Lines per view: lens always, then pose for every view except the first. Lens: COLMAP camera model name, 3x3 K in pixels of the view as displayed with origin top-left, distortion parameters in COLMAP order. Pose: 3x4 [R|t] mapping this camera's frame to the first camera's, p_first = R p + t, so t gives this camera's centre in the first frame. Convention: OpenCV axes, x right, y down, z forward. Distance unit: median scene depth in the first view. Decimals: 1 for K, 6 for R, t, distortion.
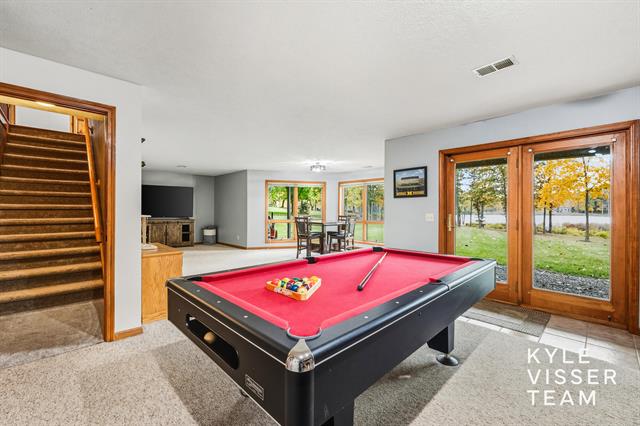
lens RADIAL K [[271.6, 0, 317.3], [0, 271.6, 210.3], [0, 0, 1]] dist [0.002237, 0.000339]
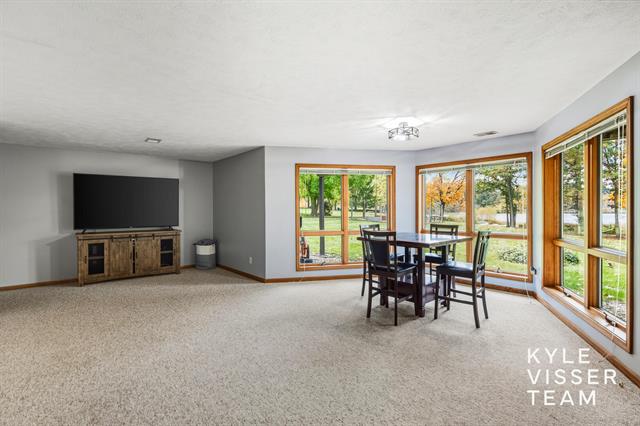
lens RADIAL K [[303.2, 0, 319.0], [0, 303.2, 211.9], [0, 0, 1]] dist [-0.001557, -0.000710]
pose [[0.998649, -0.009202, -0.051148, -0.105628], [0.009417, 0.999948, 0.003973, -0.008803], [0.051109, -0.004450, 0.998683, 0.342527]]
